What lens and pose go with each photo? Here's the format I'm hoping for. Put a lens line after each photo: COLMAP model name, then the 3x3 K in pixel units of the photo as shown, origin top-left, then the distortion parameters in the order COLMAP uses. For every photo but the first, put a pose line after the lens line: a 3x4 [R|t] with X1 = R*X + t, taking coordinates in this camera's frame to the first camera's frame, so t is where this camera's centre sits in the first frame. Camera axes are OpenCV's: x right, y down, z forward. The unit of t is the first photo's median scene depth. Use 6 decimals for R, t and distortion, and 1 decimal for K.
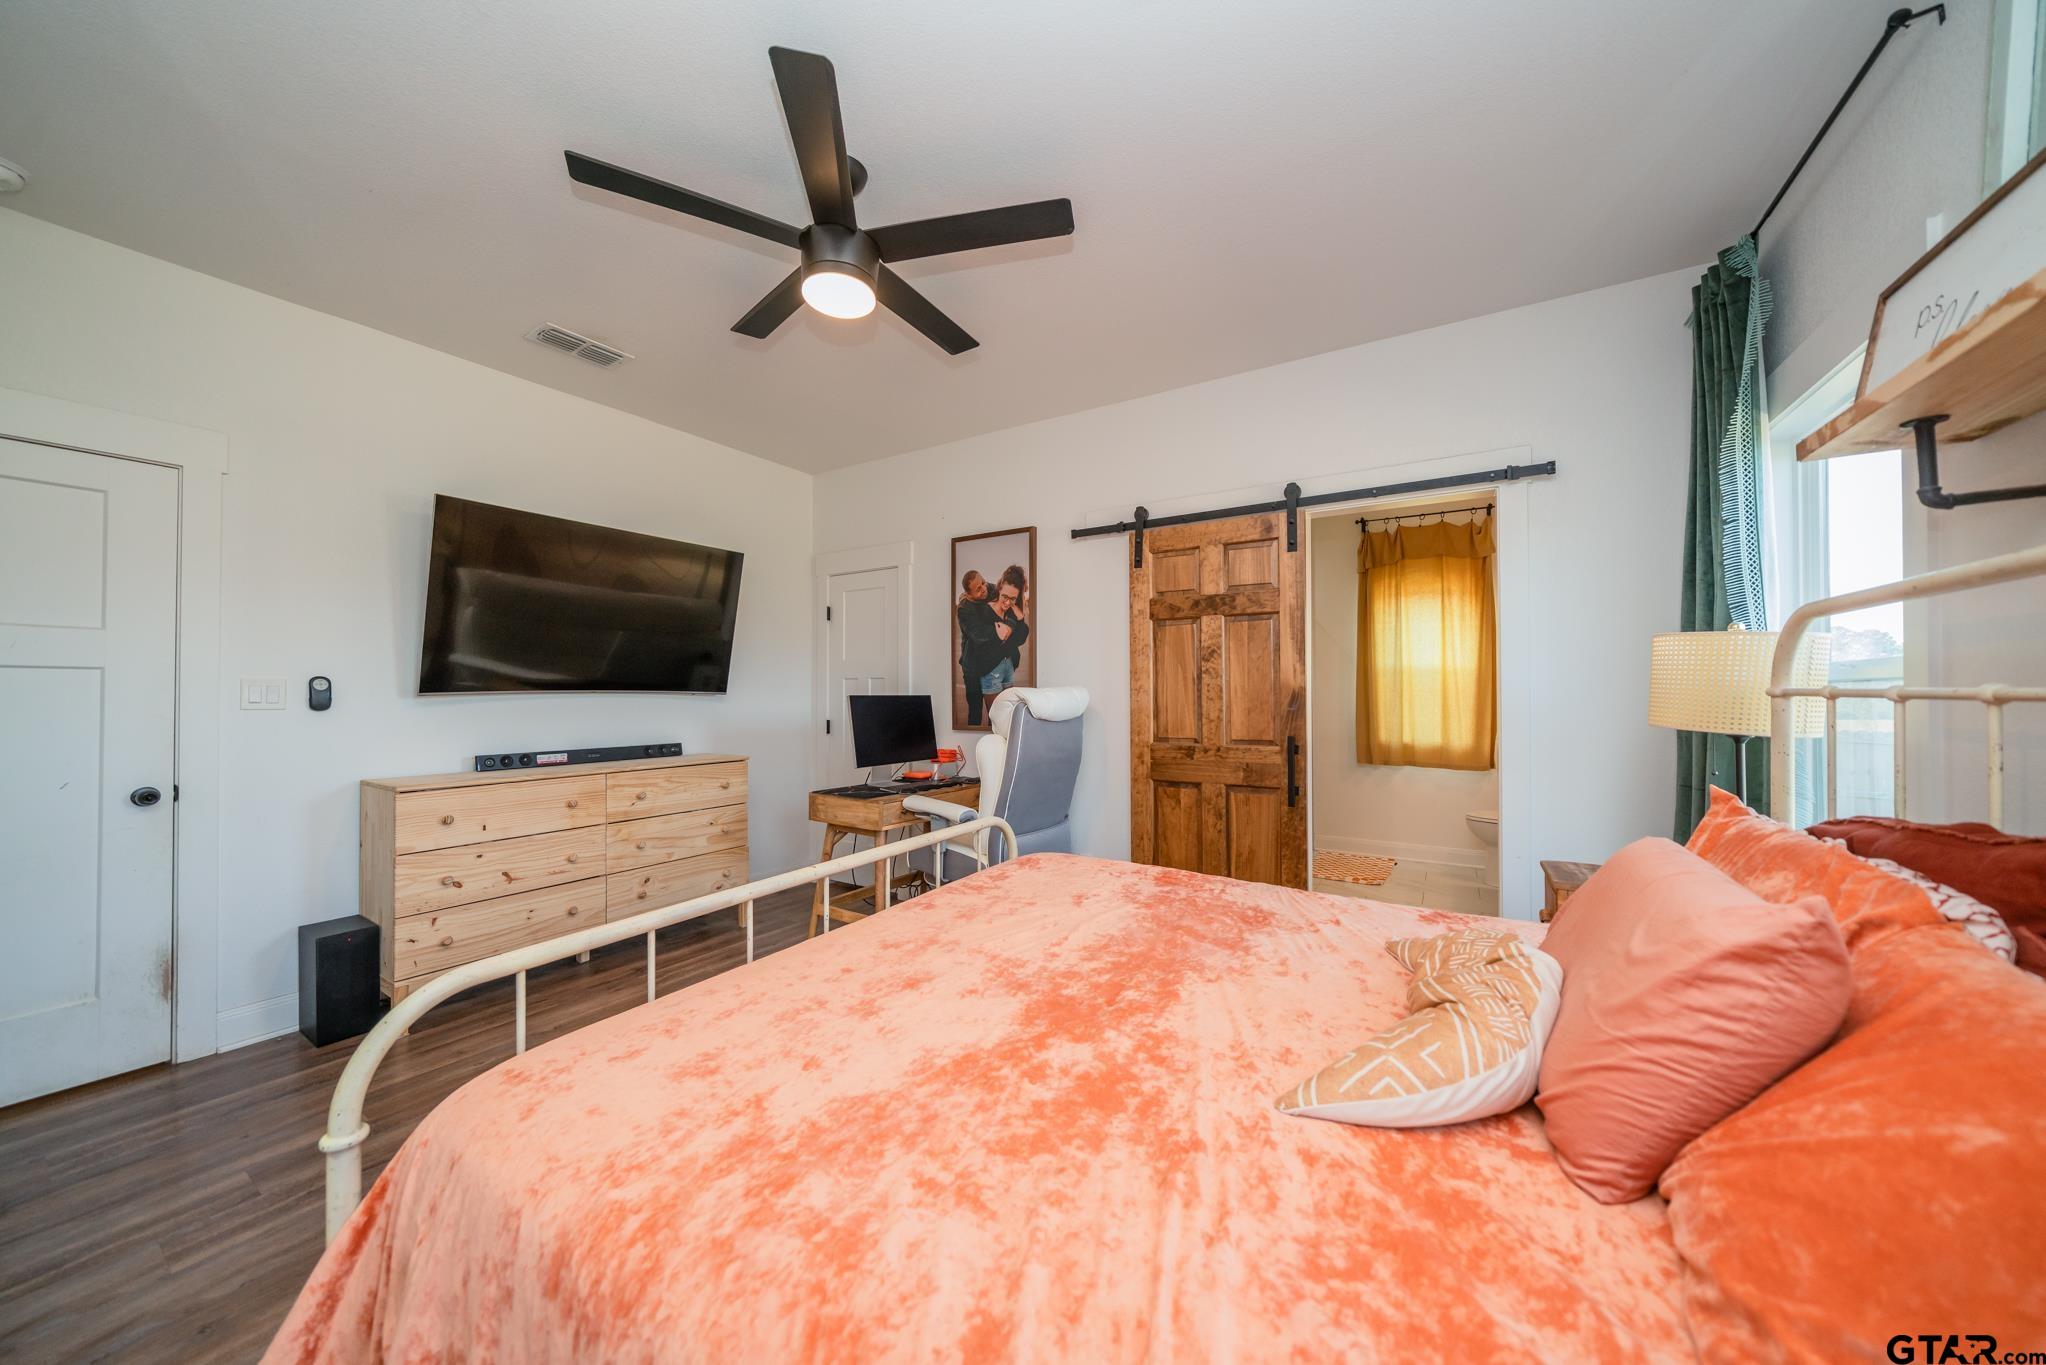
lens RADIAL K [[726.7, 0, 1022.0], [0, 726.7, 699.8], [0, 0, 1]] dist [-0.006787, -0.000299]
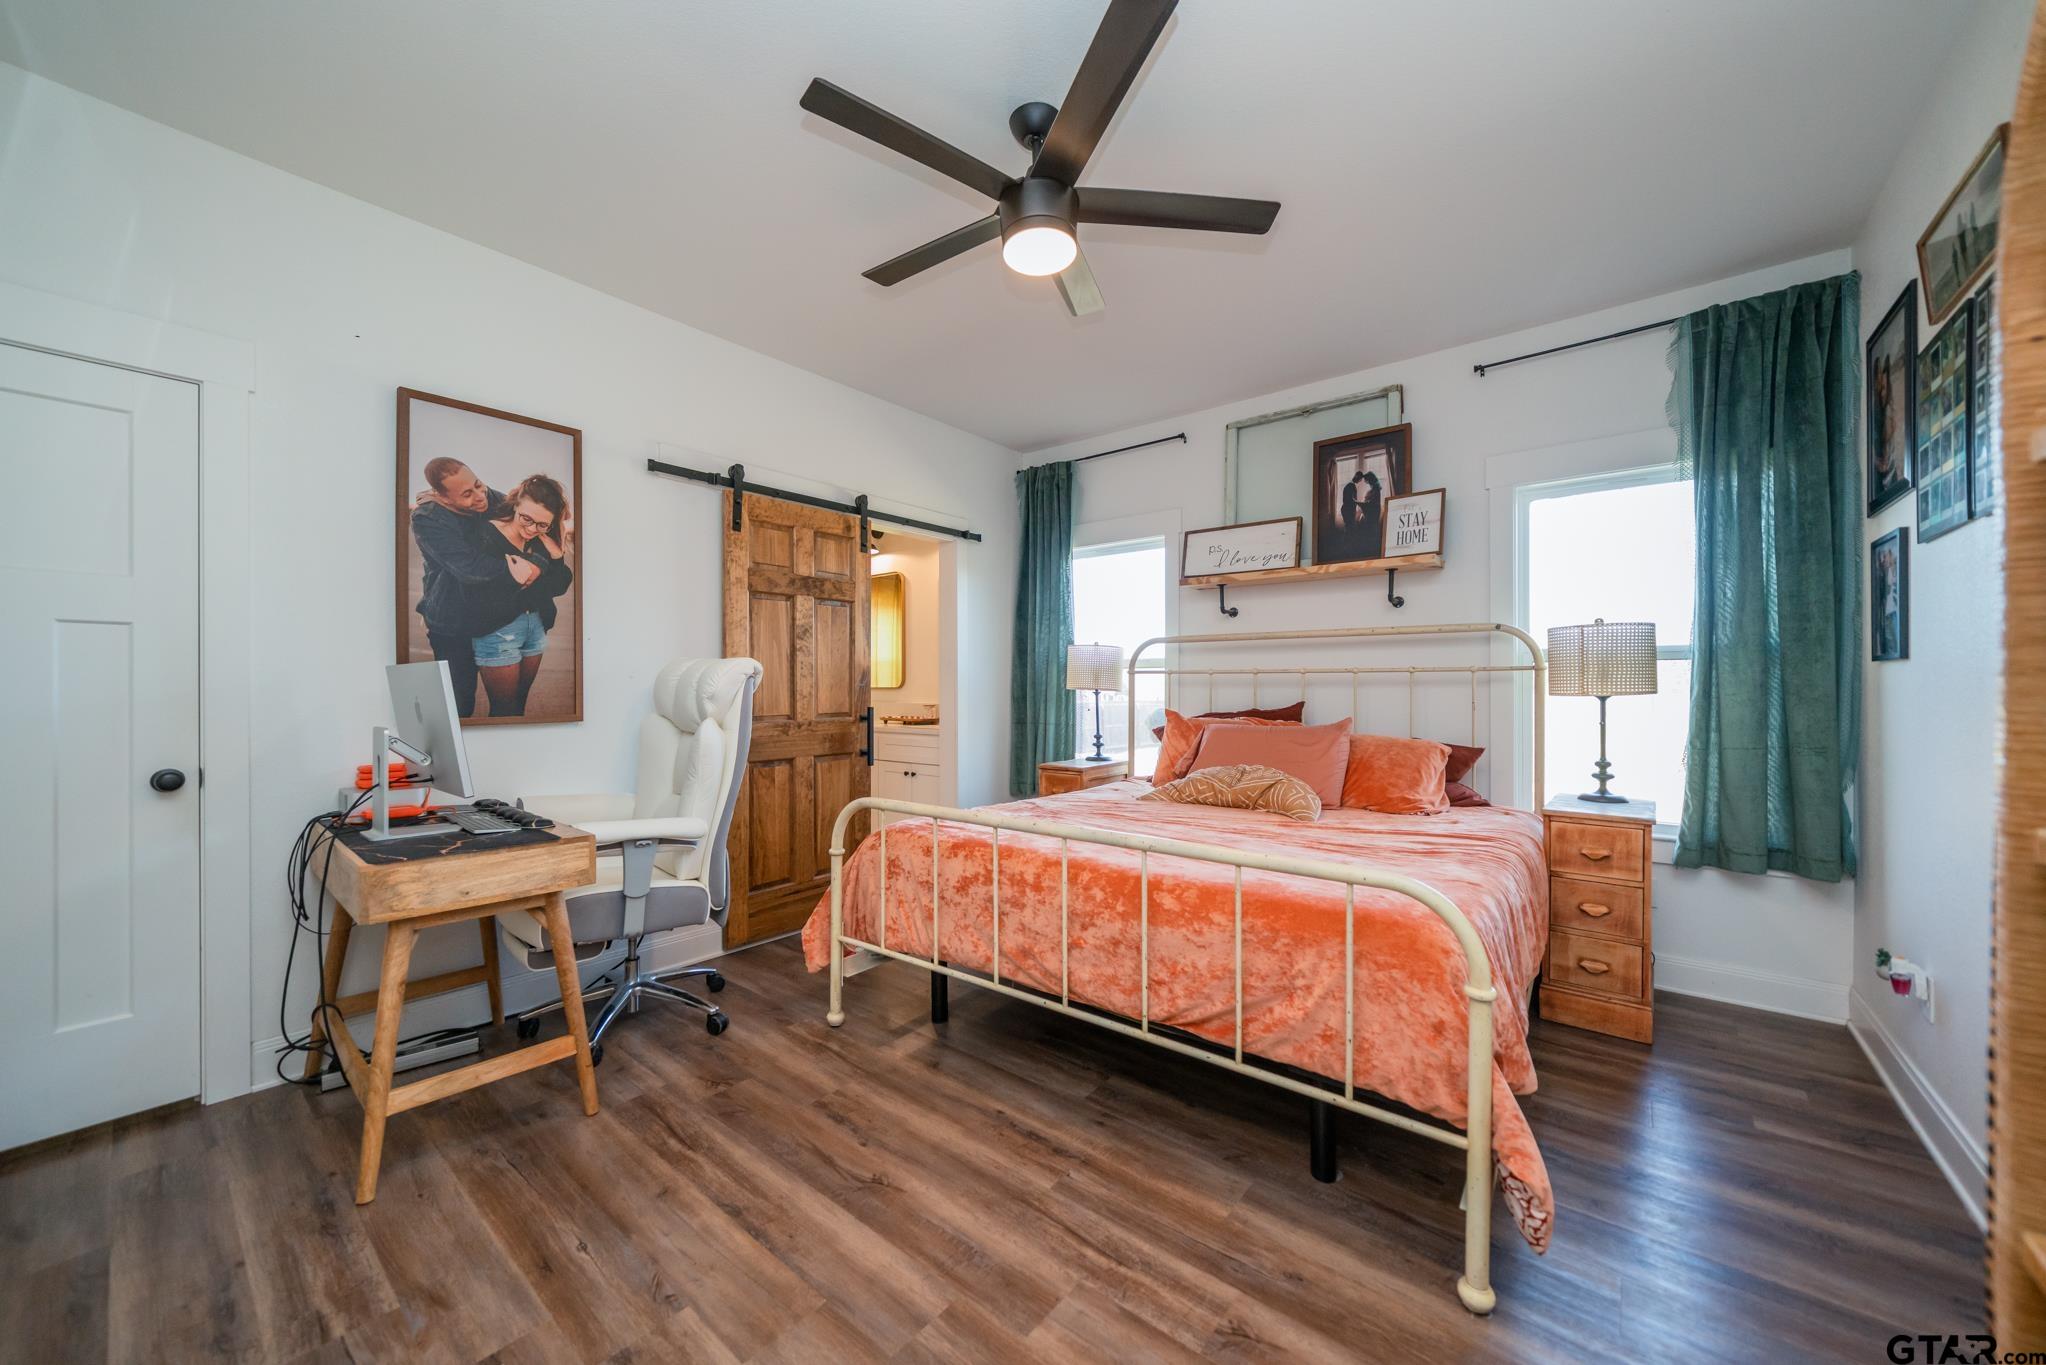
lens RADIAL K [[744.8, 0, 1031.8], [0, 744.8, 673.4], [0, 0, 1]] dist [-0.005333, -0.000226]
pose [[0.097088, 0.002112, 0.995274, -0.731929], [-0.010119, 0.999948, -0.001135, -0.006414], [-0.995224, -0.009961, 0.097104, 0.542040]]
